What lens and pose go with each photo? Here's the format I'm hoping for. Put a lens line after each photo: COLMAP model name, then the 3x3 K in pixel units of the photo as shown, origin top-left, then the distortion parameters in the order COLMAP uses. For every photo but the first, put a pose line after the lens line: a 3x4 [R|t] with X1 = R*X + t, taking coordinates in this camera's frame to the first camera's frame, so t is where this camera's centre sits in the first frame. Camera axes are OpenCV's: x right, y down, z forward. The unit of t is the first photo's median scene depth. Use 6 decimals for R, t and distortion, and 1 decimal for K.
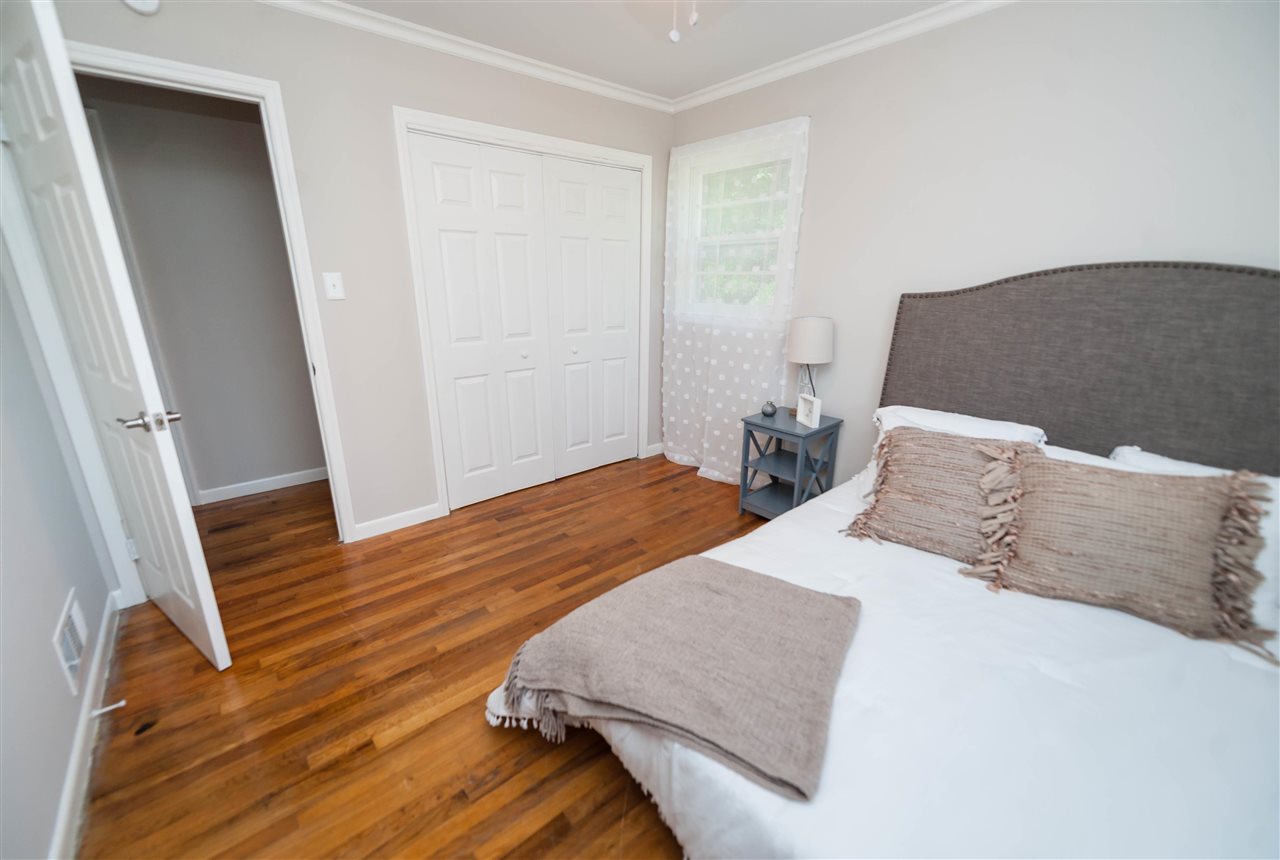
lens RADIAL K [[504.6, 0, 622.2], [0, 504.6, 428.0], [0, 0, 1]] dist [0.016071, -0.006727]
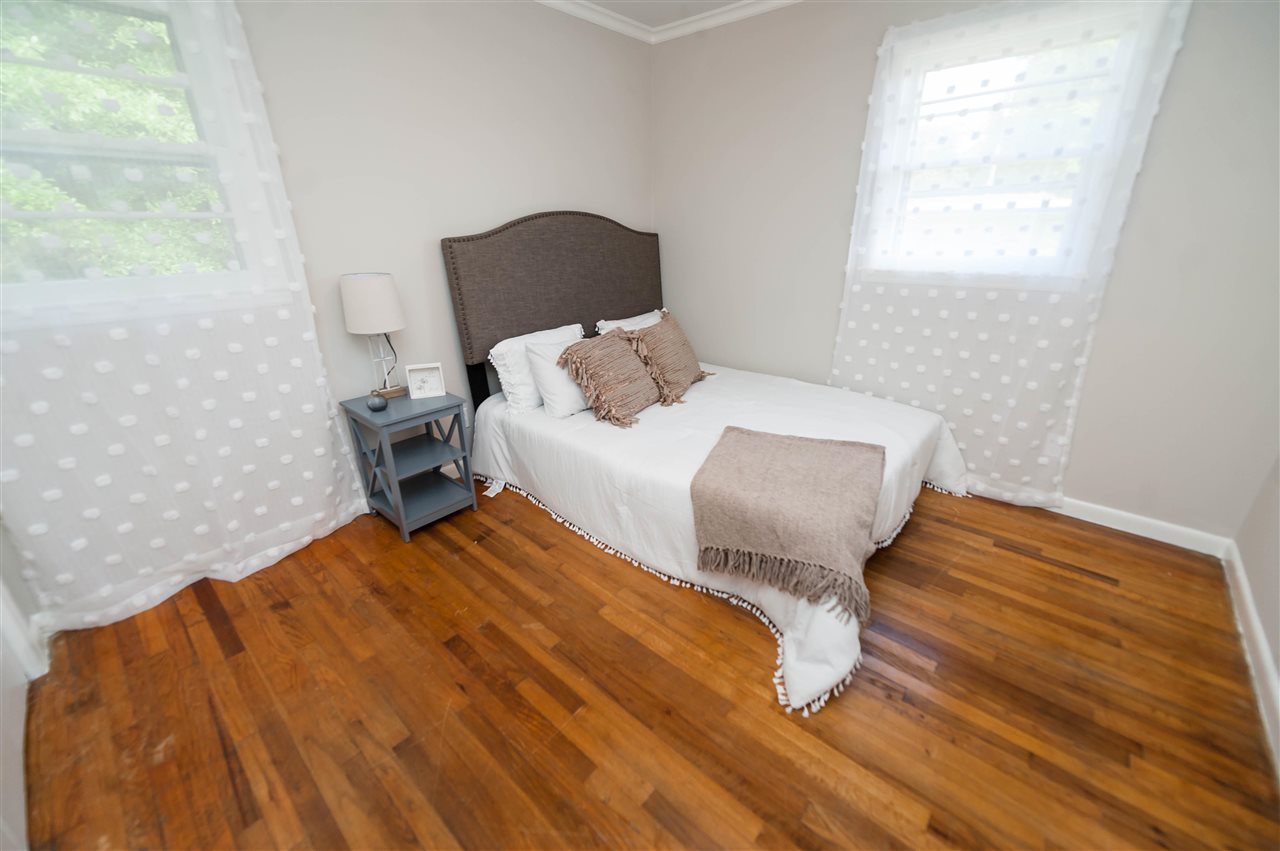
lens RADIAL K [[509.4, 0, 643.2], [0, 509.4, 429.9], [0, 0, 1]] dist [0.018673, -0.008832]
pose [[-0.162994, -0.371999, 0.913810, -0.693923], [0.292576, 0.866312, 0.404849, -0.274229], [-0.942248, 0.333347, -0.032365, 0.935268]]
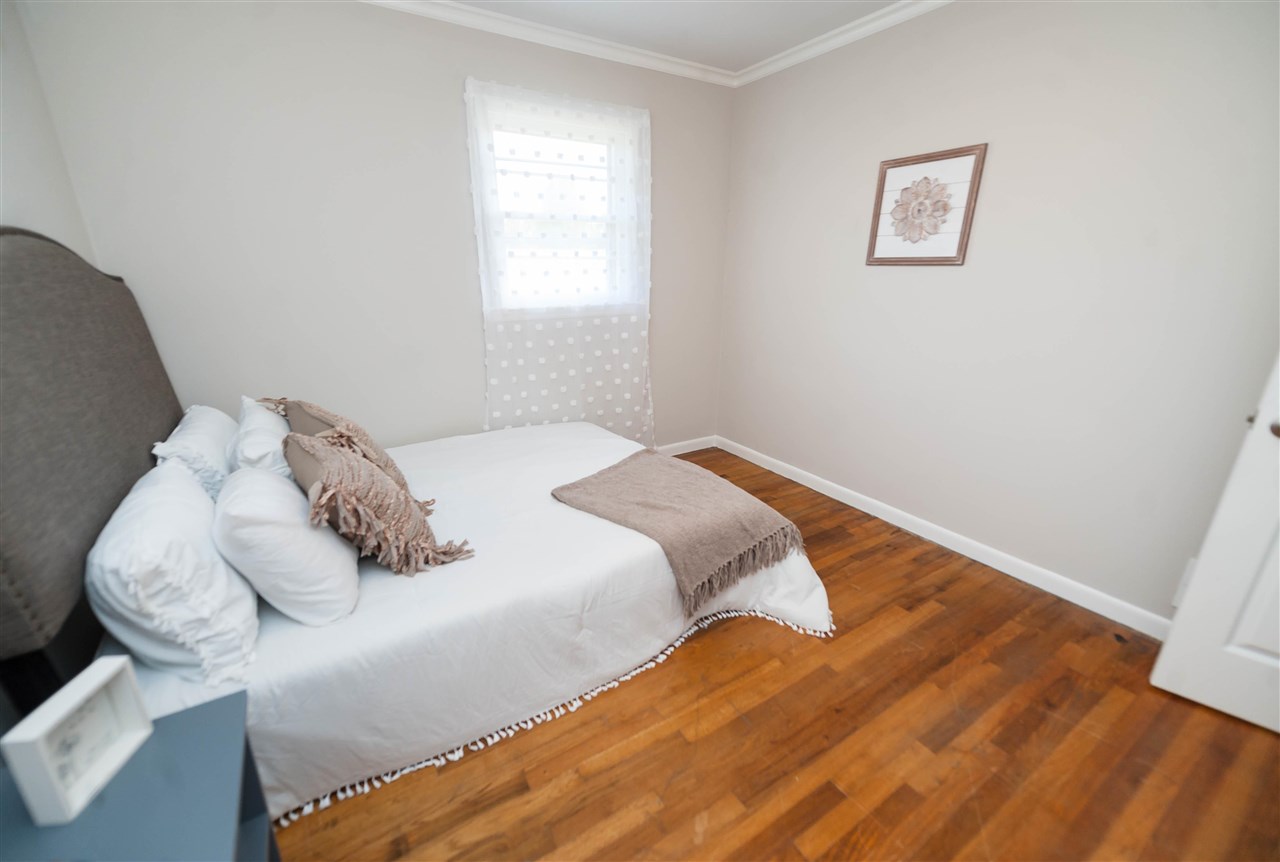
lens RADIAL K [[516.4, 0, 631.0], [0, 516.4, 433.7], [0, 0, 1]] dist [0.018430, -0.007104]
pose [[-0.992851, -0.045228, 0.110459, 0.074006], [0.025647, 0.822977, 0.567496, -0.423206], [-0.116572, 0.566272, -0.815933, 1.463849]]
